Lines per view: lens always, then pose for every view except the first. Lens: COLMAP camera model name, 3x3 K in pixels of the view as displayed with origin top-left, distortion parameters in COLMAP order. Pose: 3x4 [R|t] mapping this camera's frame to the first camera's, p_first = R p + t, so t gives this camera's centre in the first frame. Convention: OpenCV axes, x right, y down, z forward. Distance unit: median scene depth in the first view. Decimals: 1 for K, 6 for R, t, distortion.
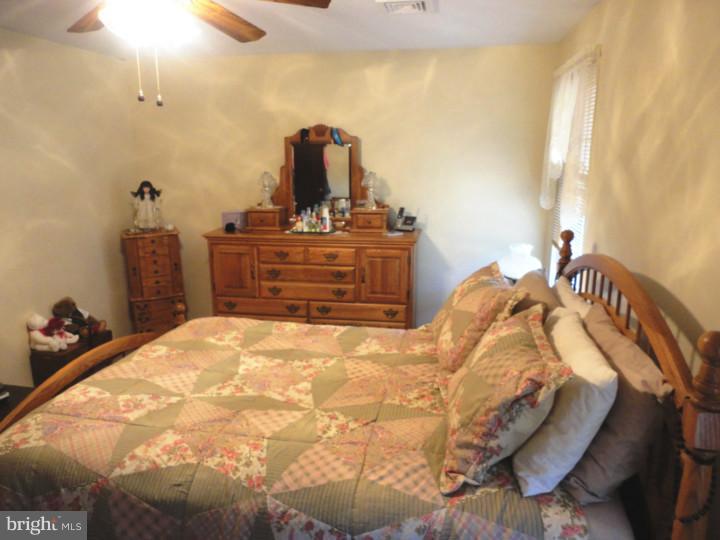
lens RADIAL K [[525.5, 0, 360.1], [0, 525.5, 266.0], [0, 0, 1]] dist [0.006673, -0.000062]
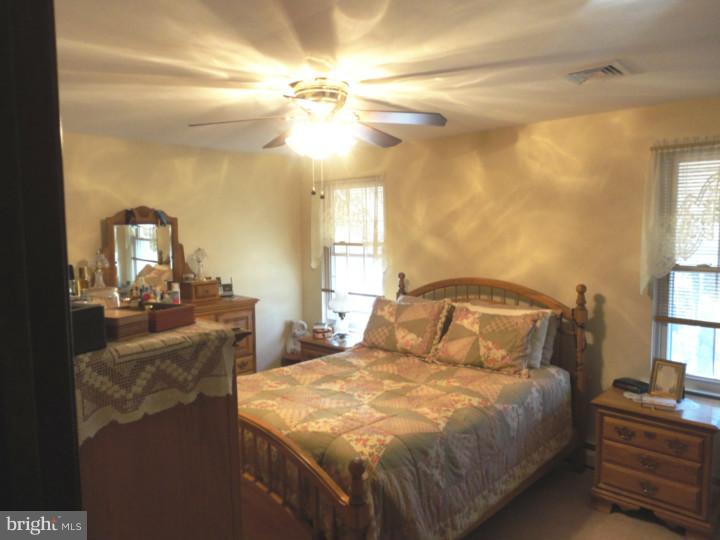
lens RADIAL K [[525.5, 0, 361.0], [0, 525.5, 271.7], [0, 0, 1]] dist [0.006673, -0.000062]
pose [[0.544571, -0.074251, 0.835422, -1.372917], [0.187550, 0.981631, -0.035008, -0.043732], [-0.817476, 0.175748, 0.548493, 0.176966]]
